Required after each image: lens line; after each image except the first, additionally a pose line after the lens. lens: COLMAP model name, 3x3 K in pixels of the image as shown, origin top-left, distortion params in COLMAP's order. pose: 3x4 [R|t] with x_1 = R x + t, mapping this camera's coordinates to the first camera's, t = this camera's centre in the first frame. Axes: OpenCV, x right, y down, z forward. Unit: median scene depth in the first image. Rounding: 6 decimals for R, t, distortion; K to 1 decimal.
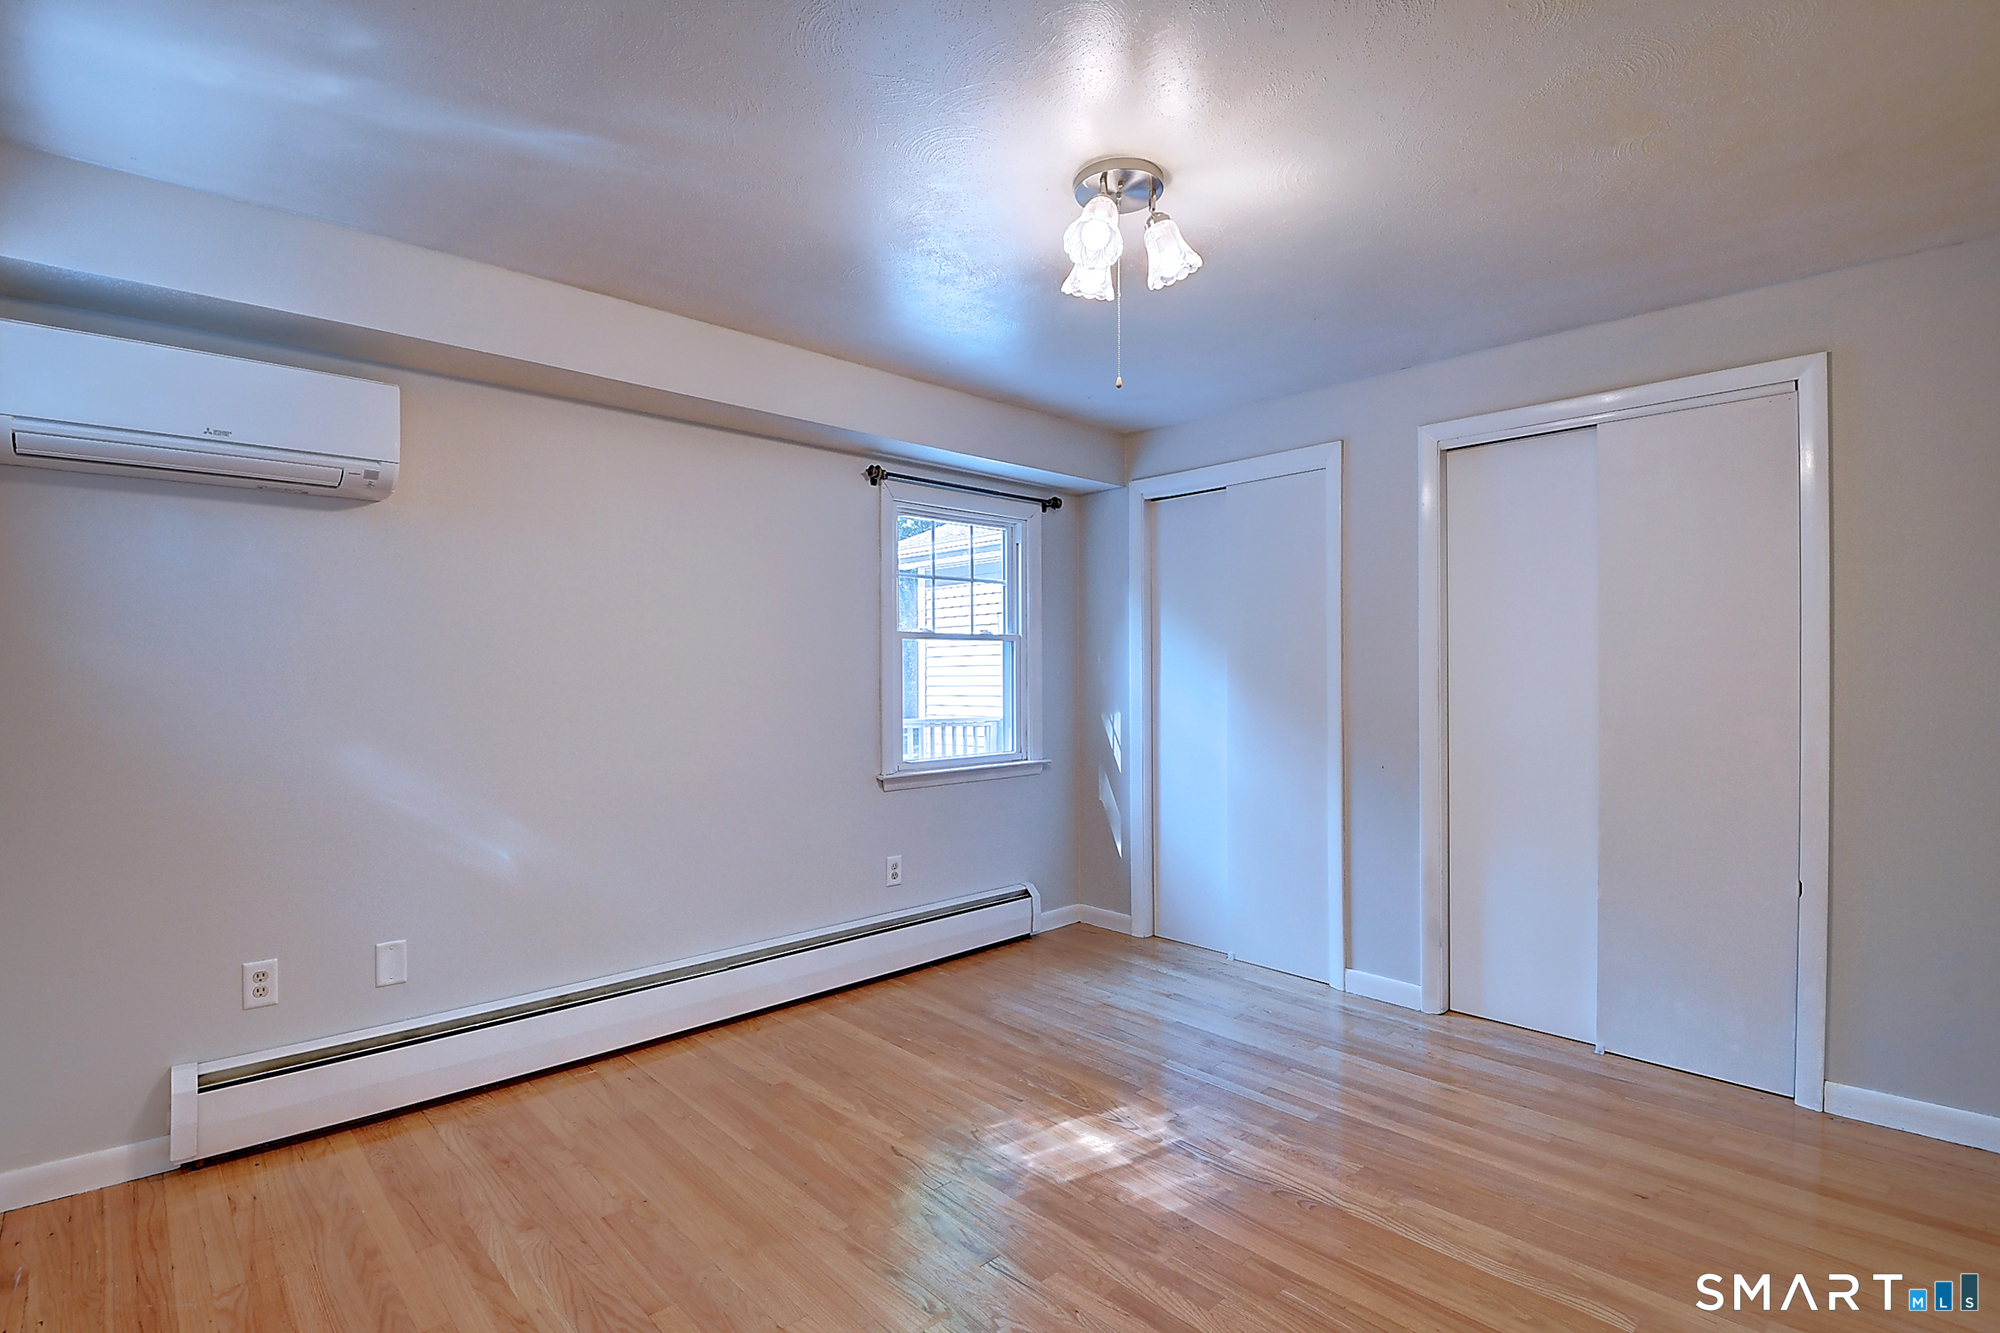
lens RADIAL K [[942.2, 0, 976.8], [0, 942.2, 671.9], [0, 0, 1]] dist [0.040194, -0.038536]
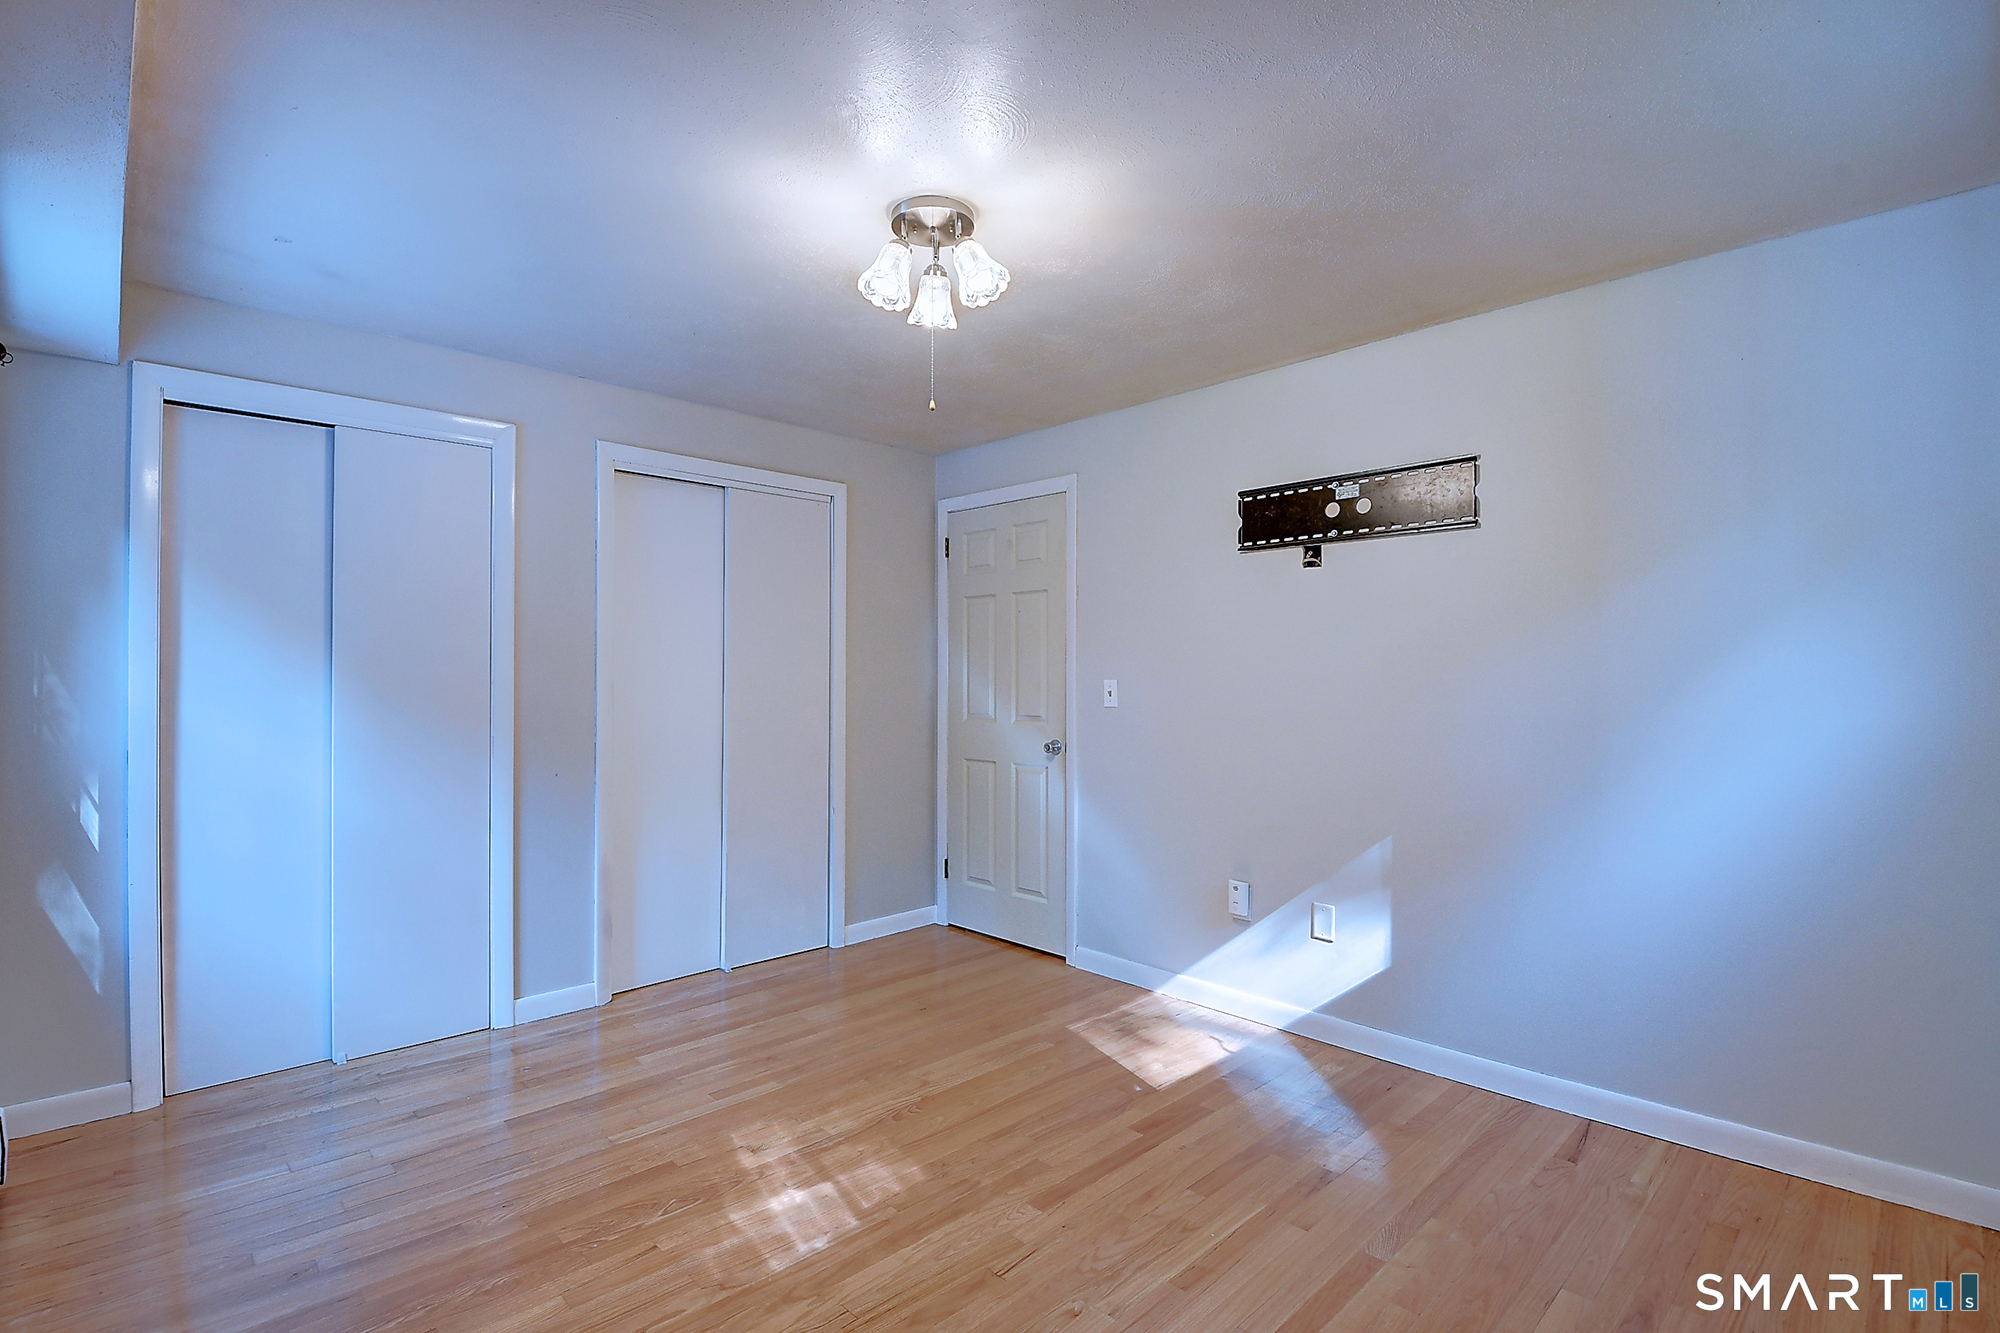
lens RADIAL K [[942.2, 0, 976.8], [0, 942.2, 671.9], [0, 0, 1]] dist [0.040194, -0.038536]
pose [[-0.017105, 0.007074, 0.999829, -0.651924], [-0.004156, 0.999966, -0.007146, 0.000155], [-0.999845, -0.004277, -0.017075, 0.691698]]
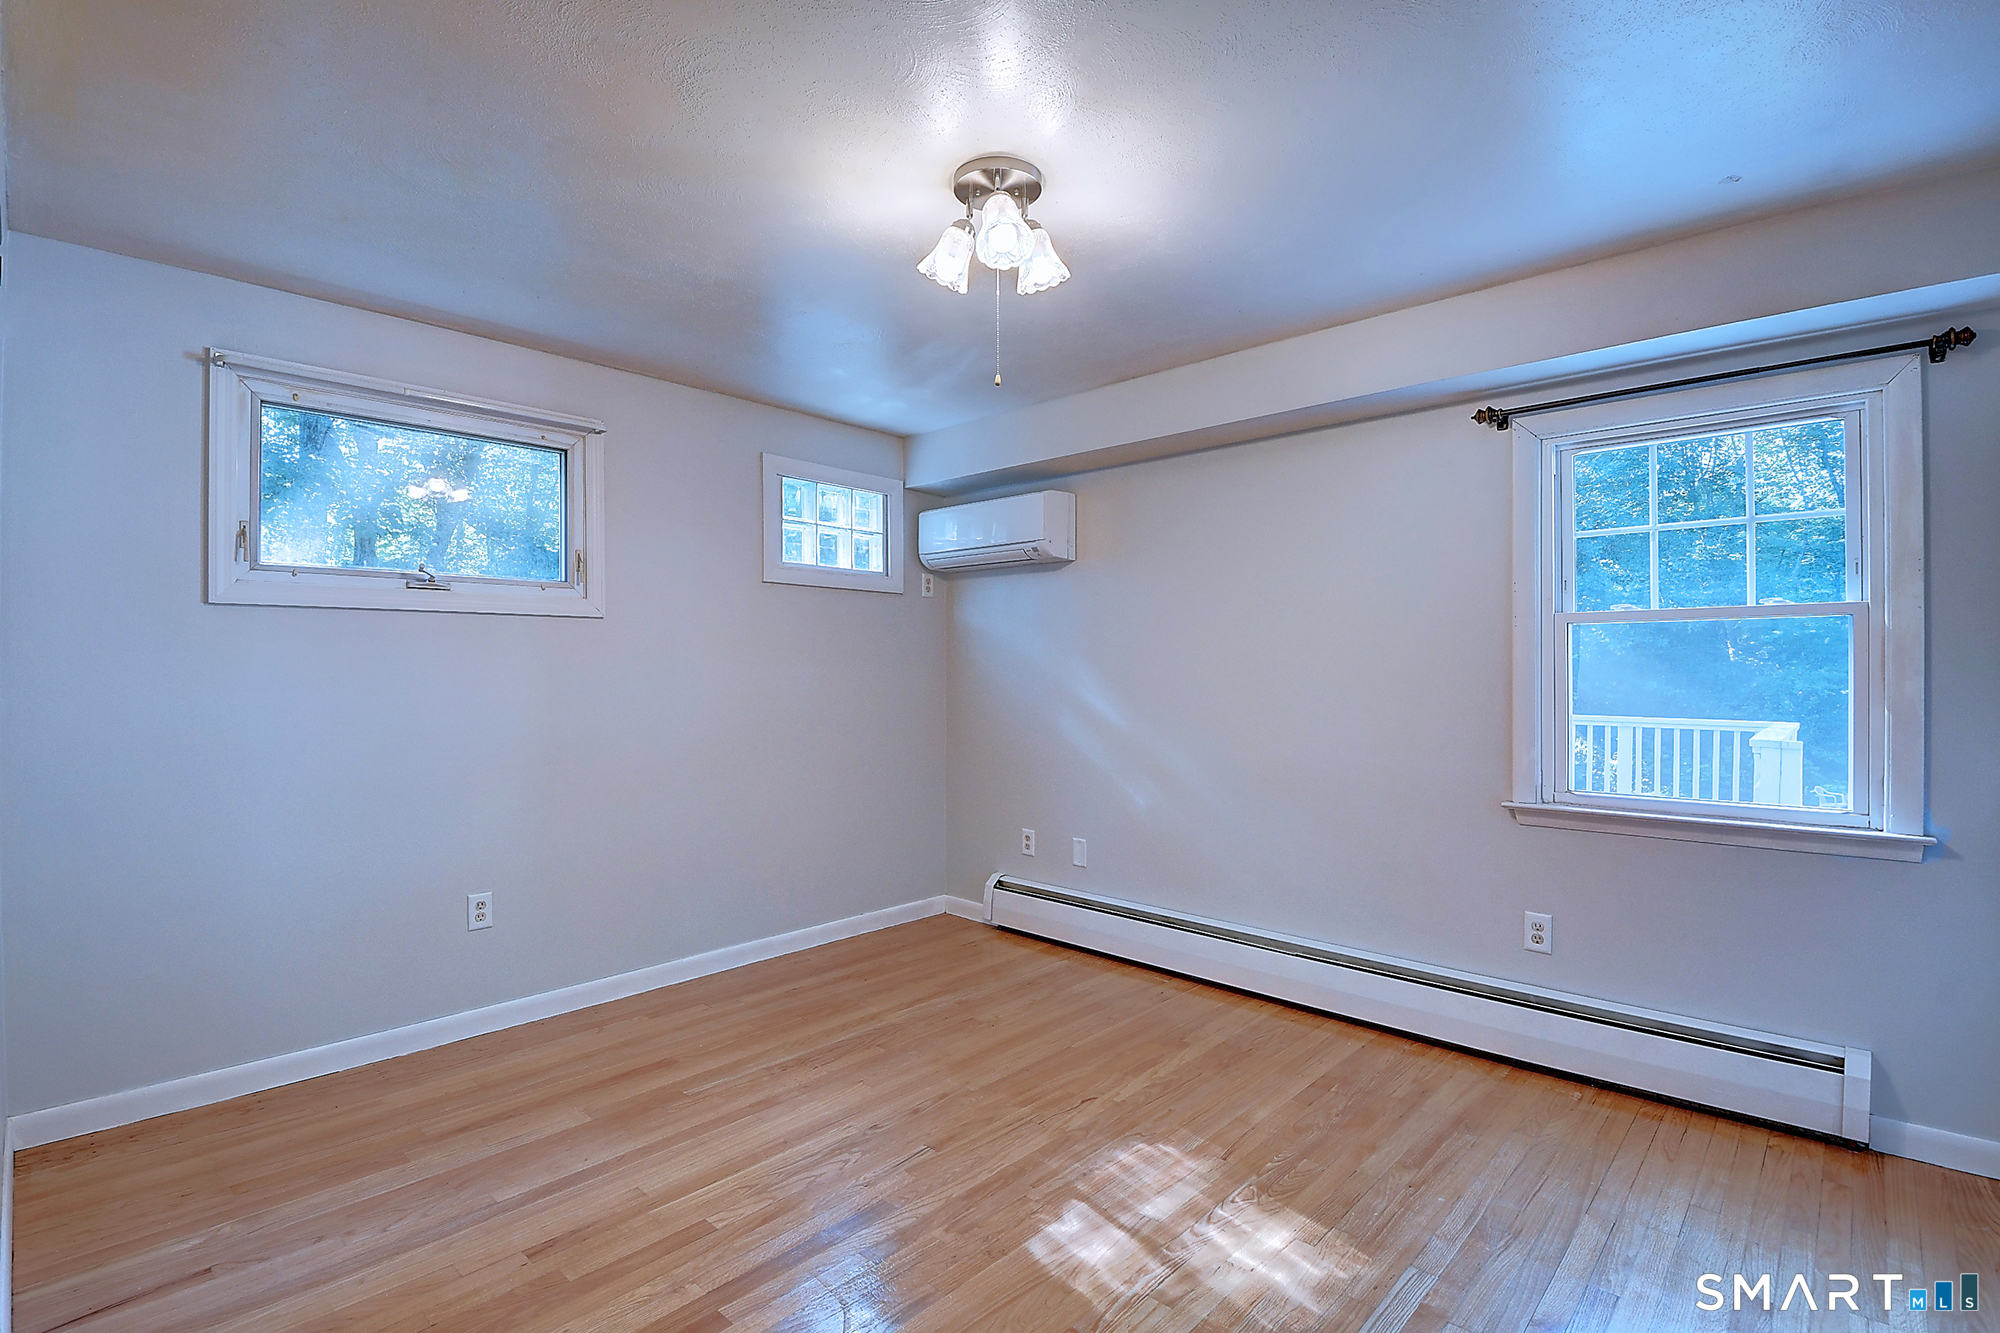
lens RADIAL K [[942.2, 0, 976.8], [0, 942.2, 671.9], [0, 0, 1]] dist [0.040194, -0.038536]
pose [[0.063018, 0.008373, -0.997977, 0.826759], [0.000452, 0.999964, 0.008418, -0.005267], [0.998012, -0.000982, 0.063012, 0.653180]]
